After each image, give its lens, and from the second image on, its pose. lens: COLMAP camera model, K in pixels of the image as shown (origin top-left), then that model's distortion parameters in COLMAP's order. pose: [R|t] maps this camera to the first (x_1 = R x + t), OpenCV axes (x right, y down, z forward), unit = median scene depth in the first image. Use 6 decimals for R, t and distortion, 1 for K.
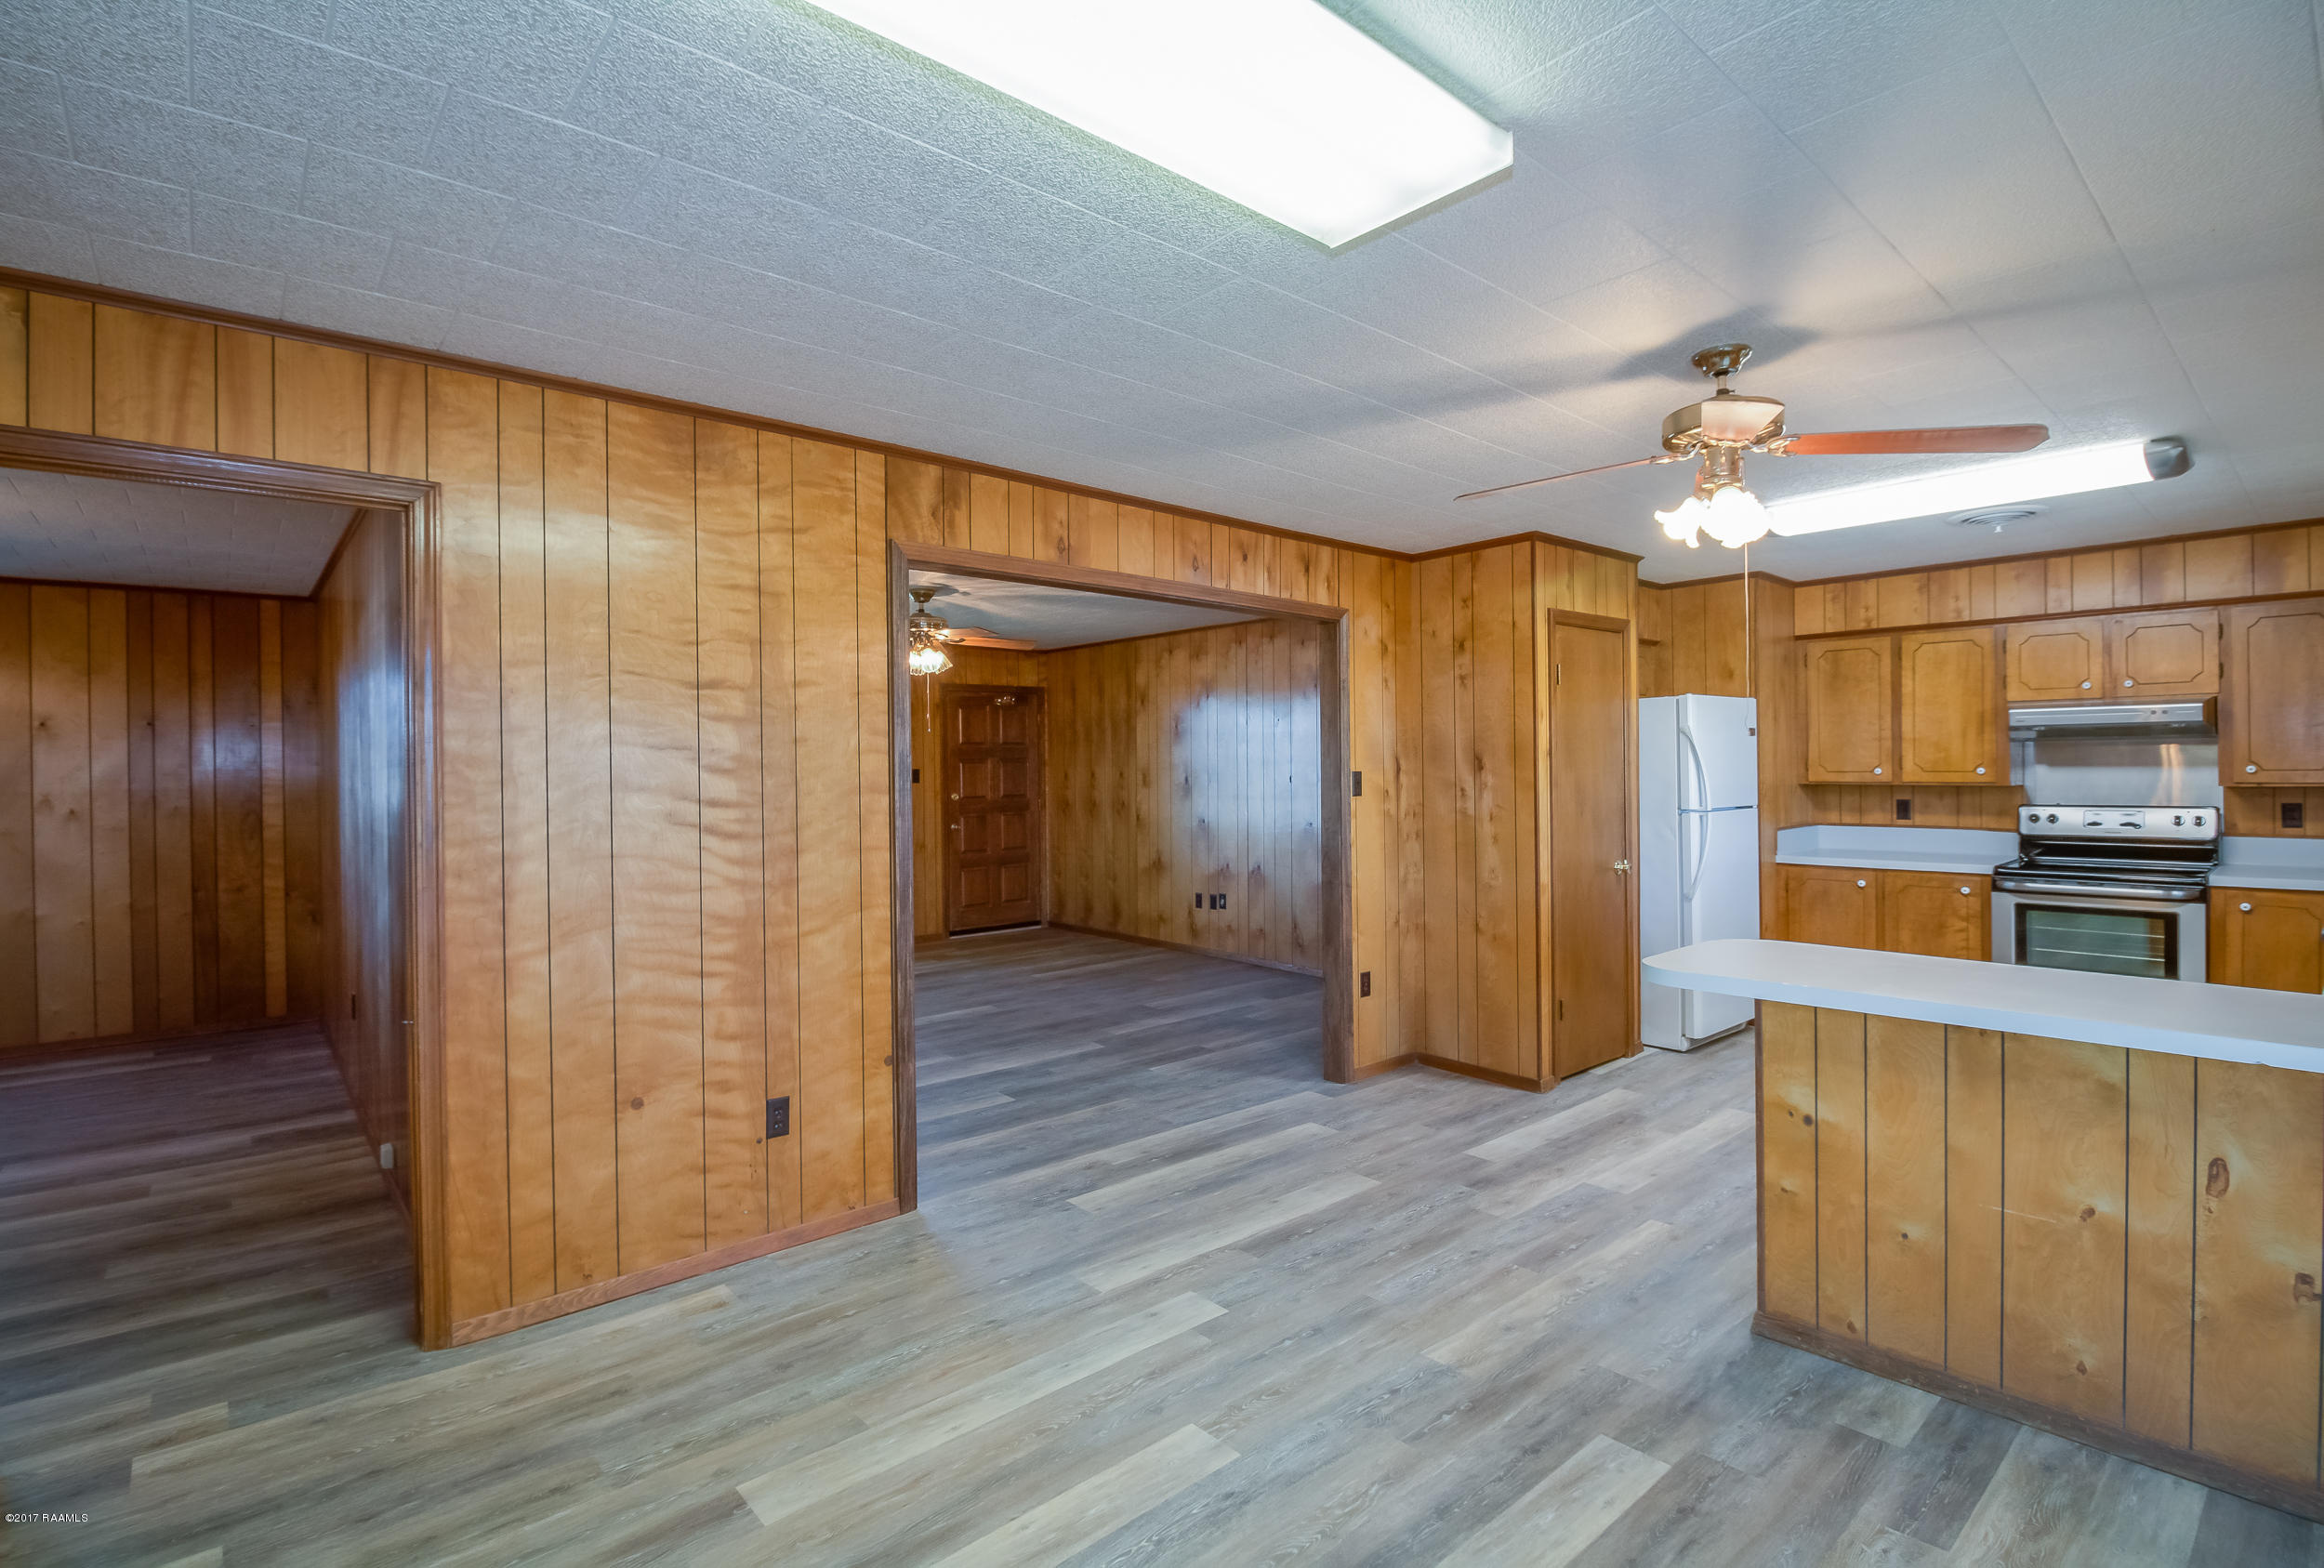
lens RADIAL K [[1087.6, 0, 1151.0], [0, 1087.6, 769.2], [0, 0, 1]] dist [-0.003909, -0.007474]
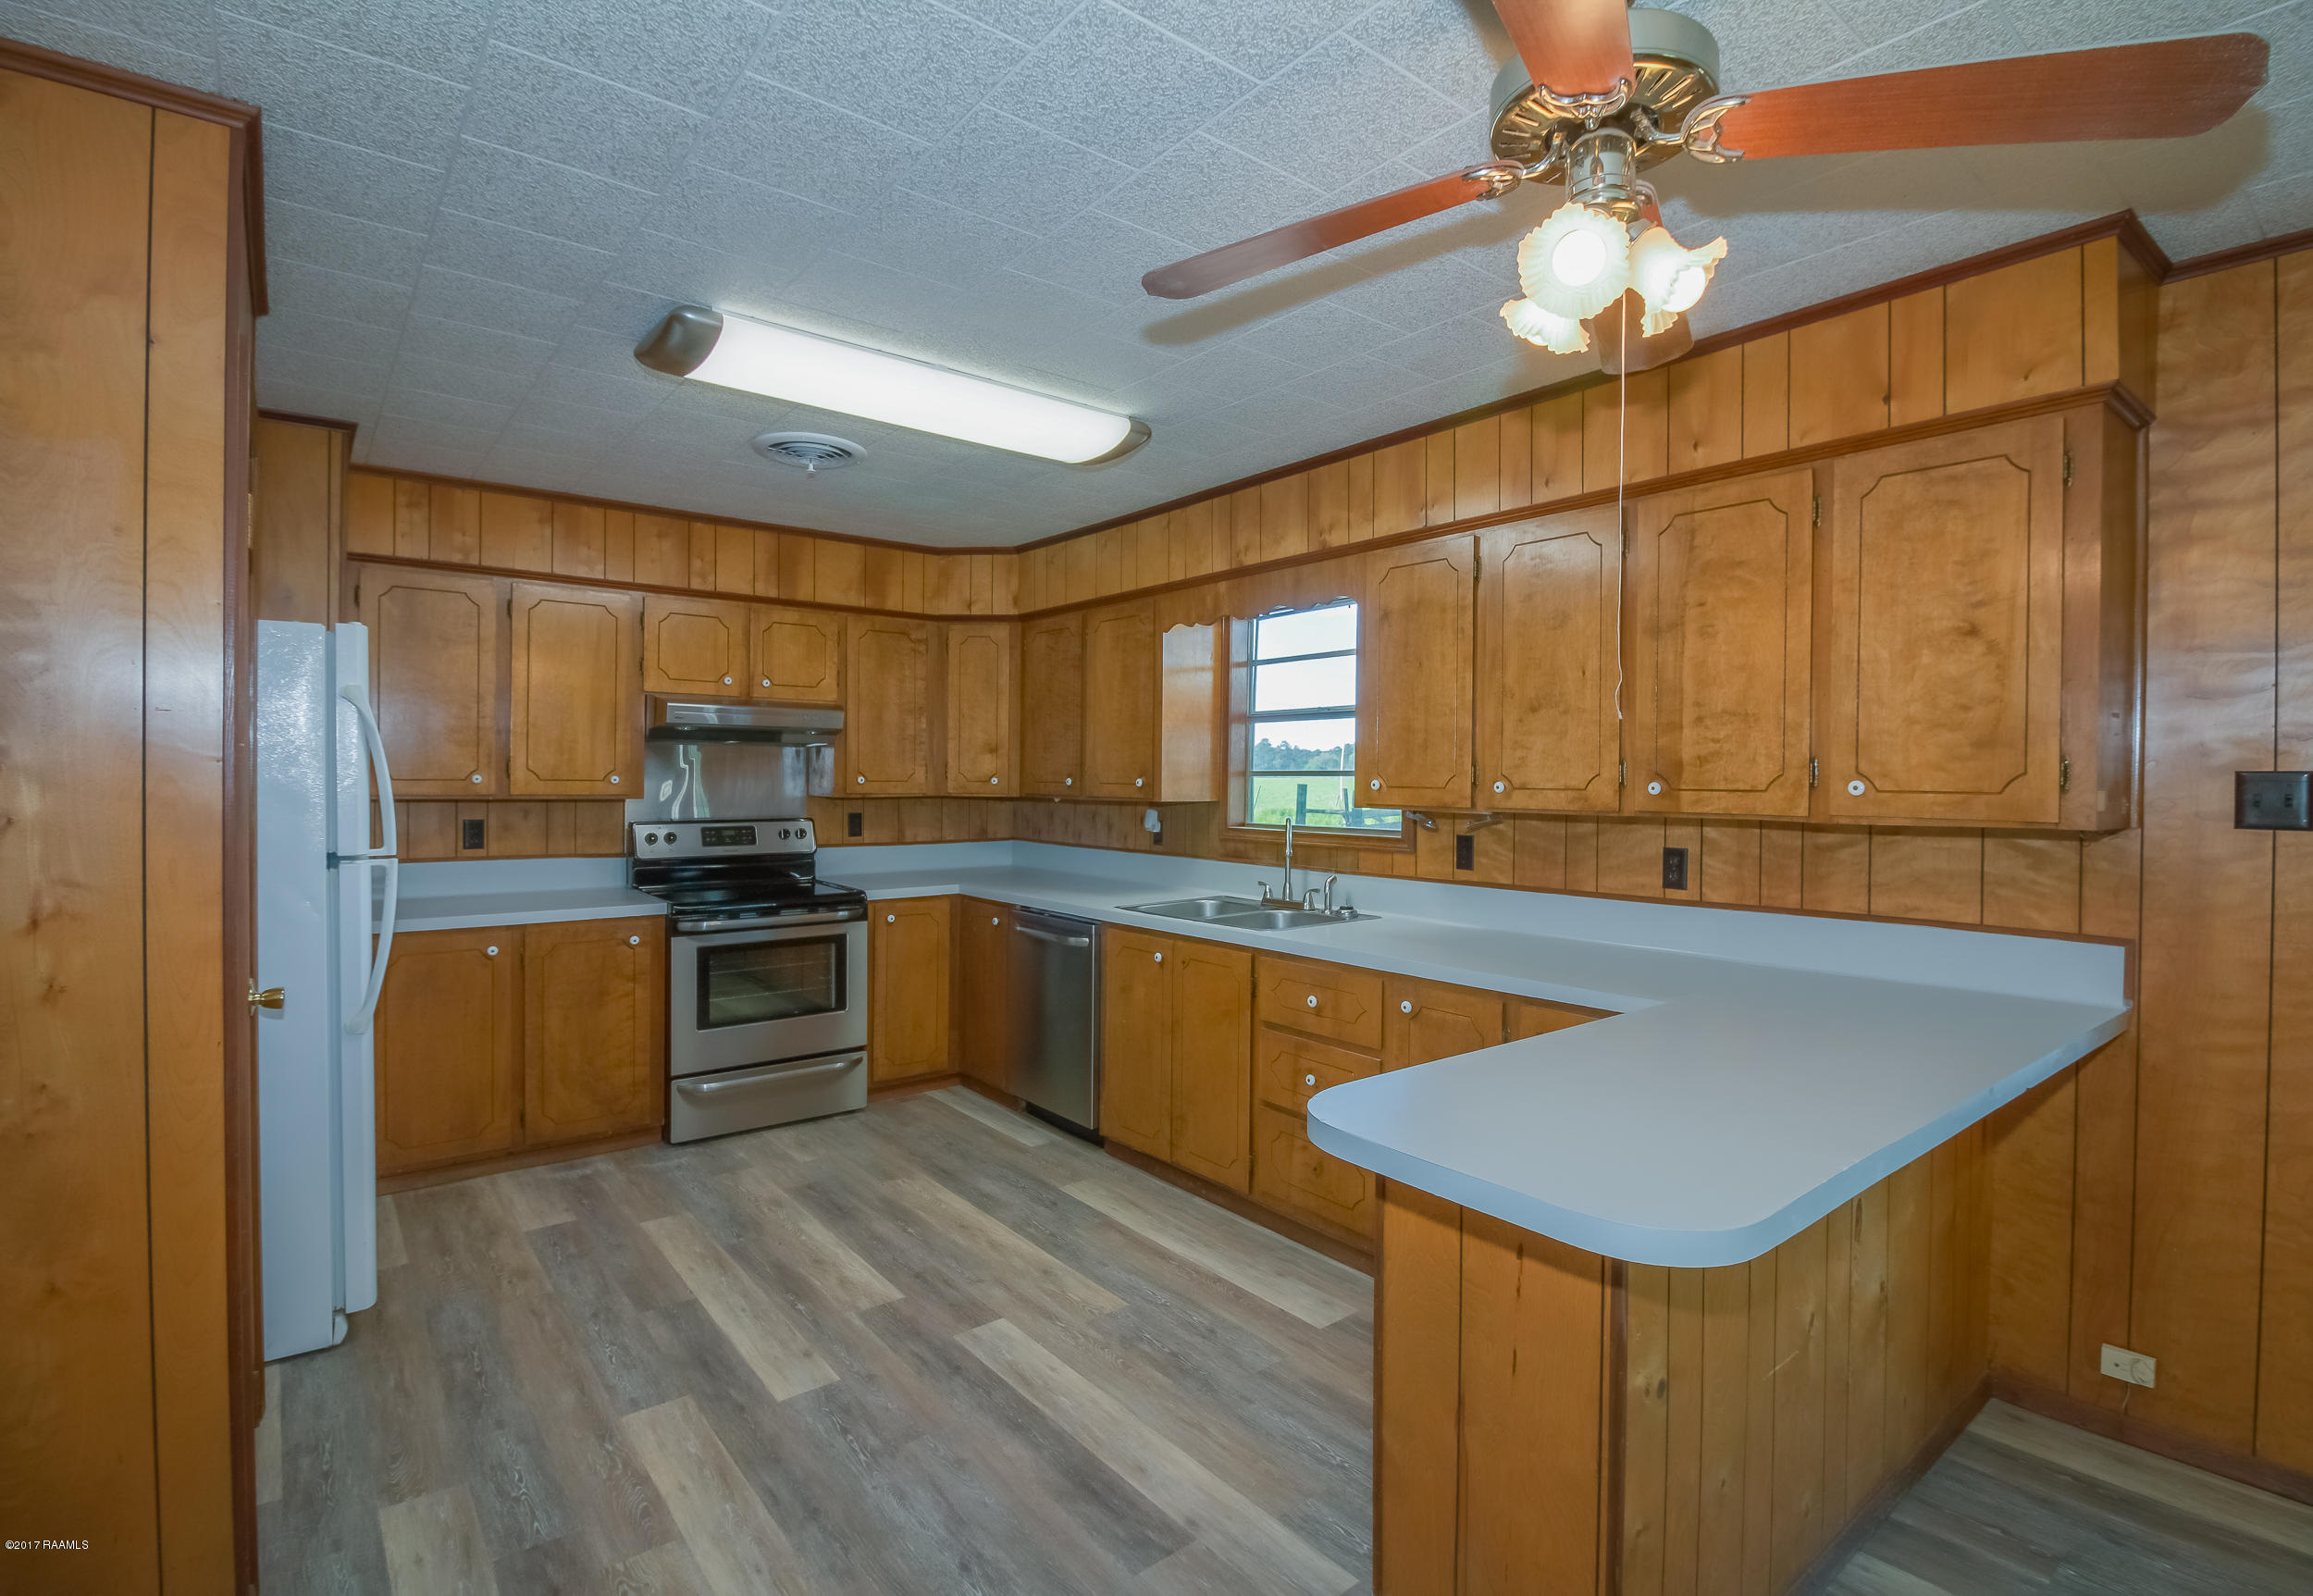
lens RADIAL K [[1116.8, 0, 1166.0], [0, 1116.8, 786.3], [0, 0, 1]] dist [-0.003465, -0.000784]
pose [[0.044964, -0.002506, 0.998985, 0.000317], [-0.009715, 0.999948, 0.002945, 0.000056], [-0.998941, -0.009837, 0.044938, 0.575170]]
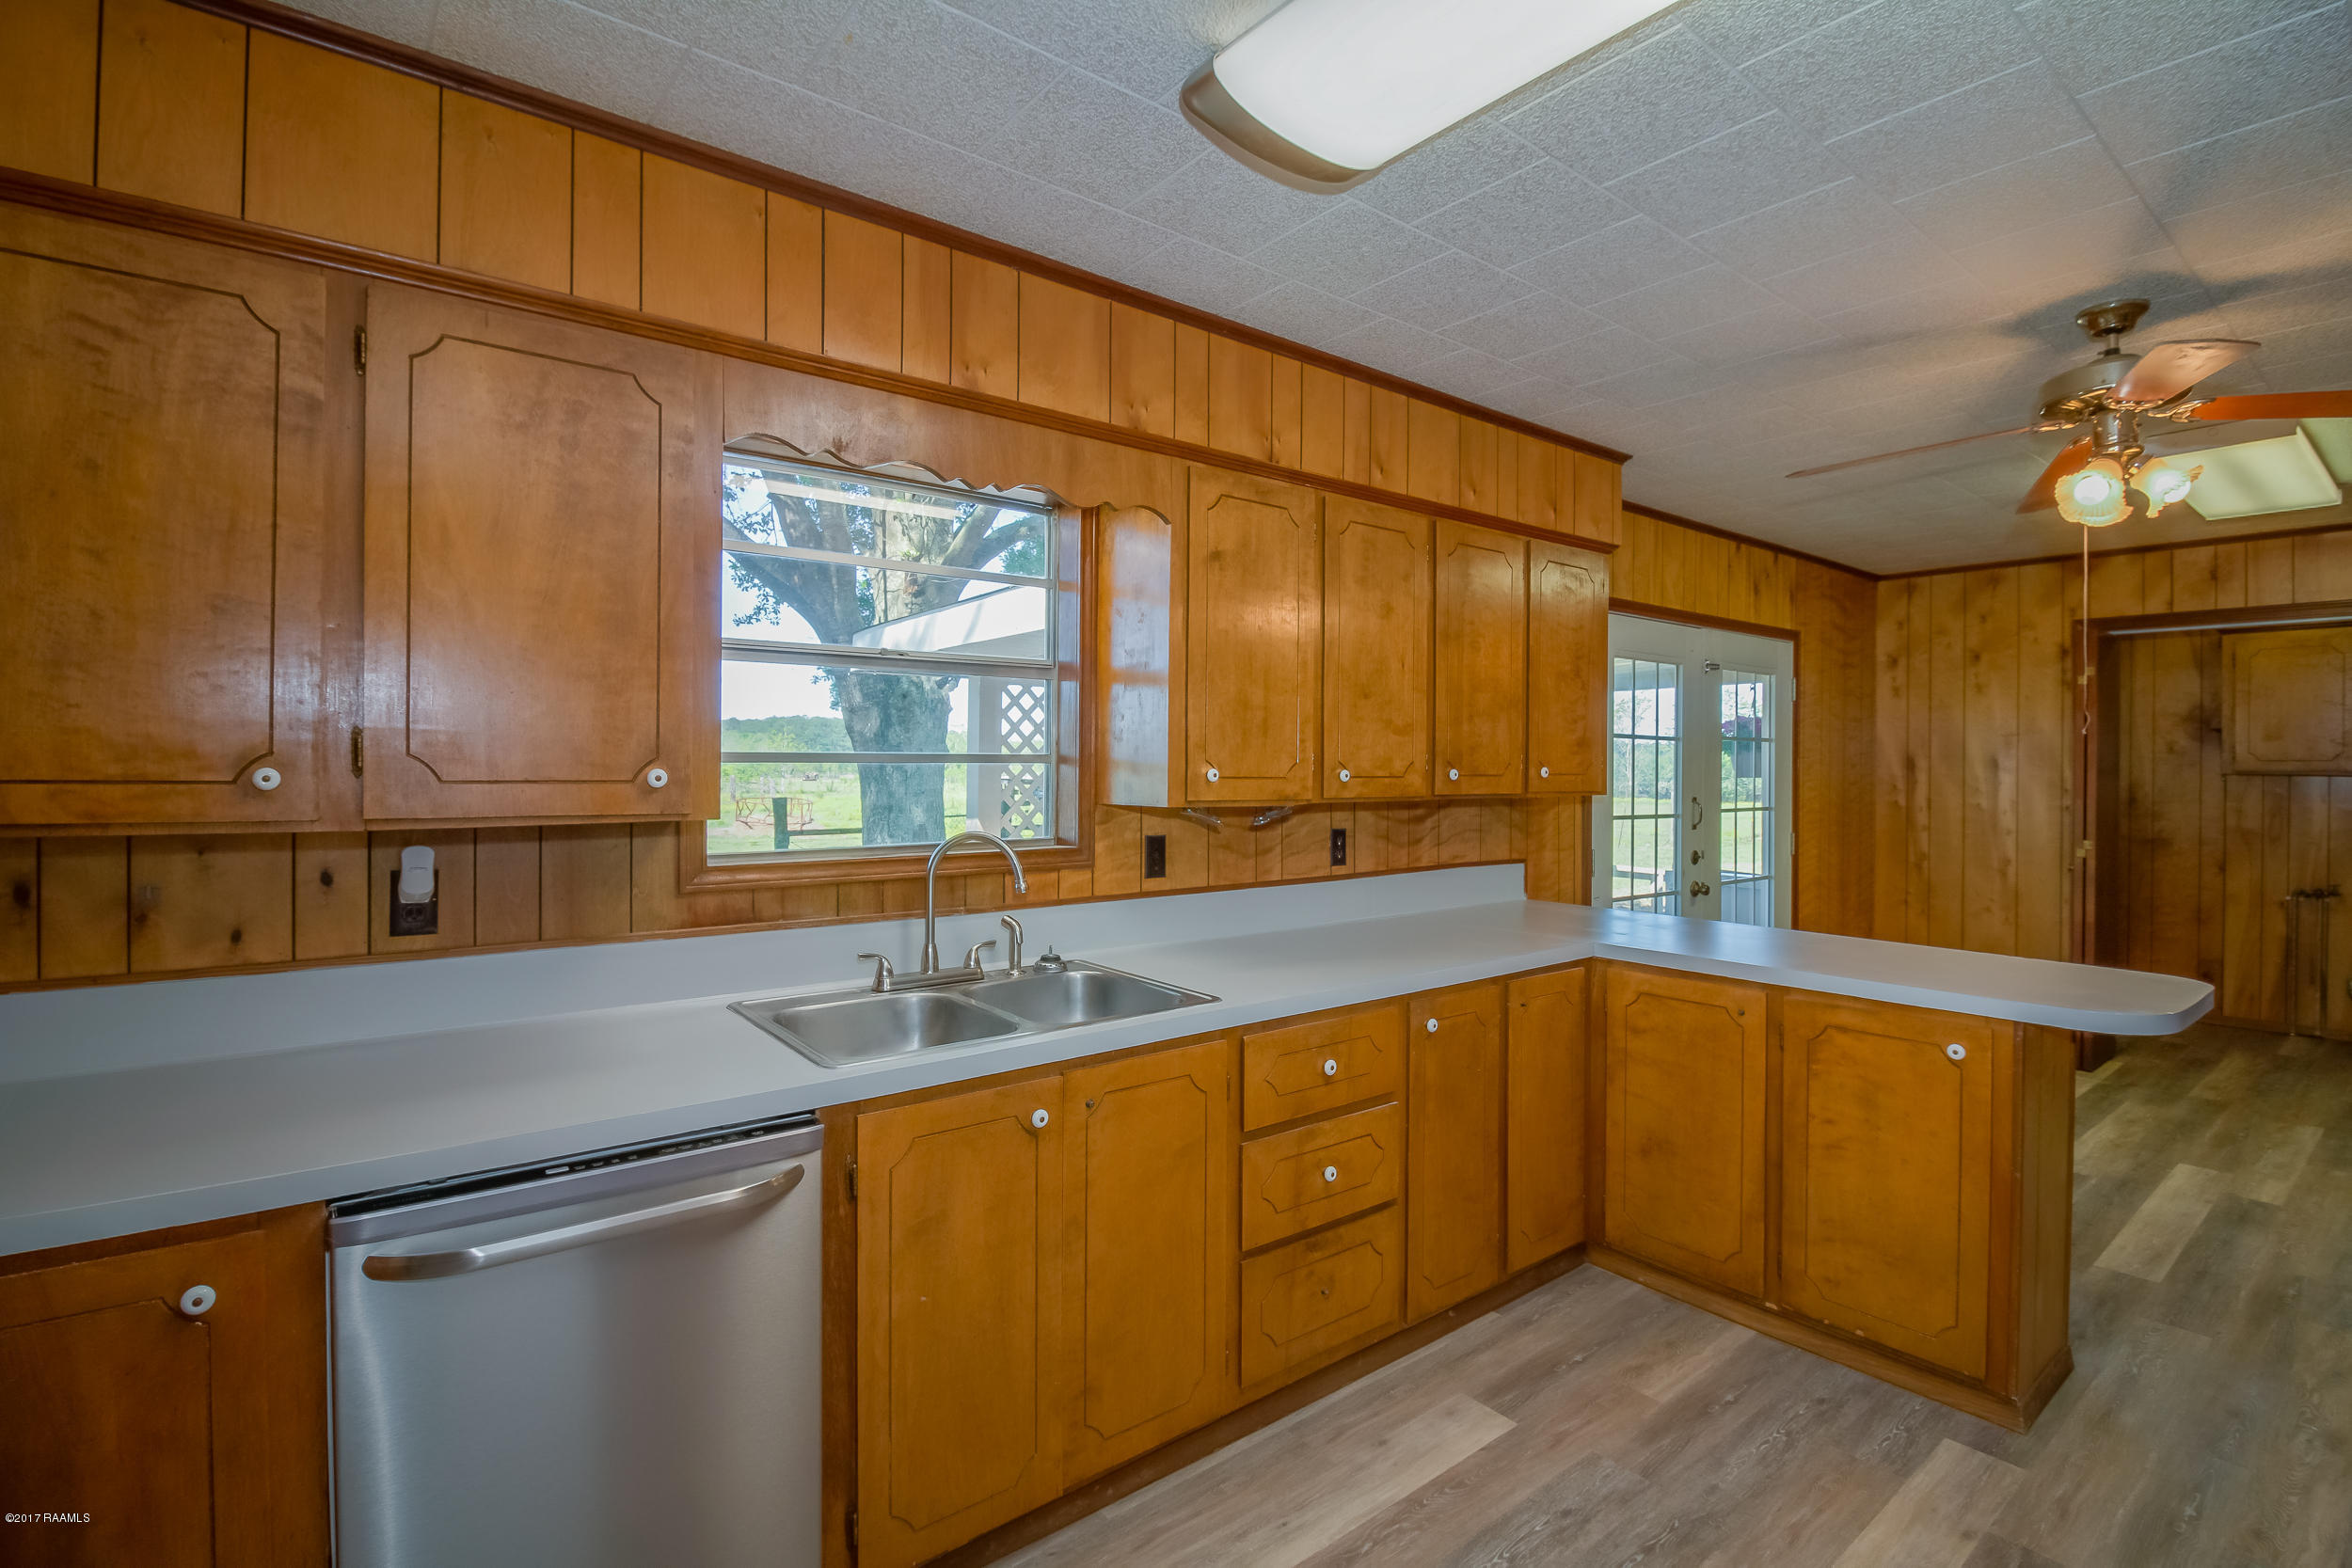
lens RADIAL K [[1100.7, 0, 1173.7], [0, 1100.7, 767.8], [0, 0, 1]] dist [-0.003909, -0.007474]
pose [[-0.999026, 0.002689, 0.044035, 0.618565], [0.002515, 0.999989, -0.004004, -0.001301], [-0.044045, -0.003889, -0.999022, 0.948156]]
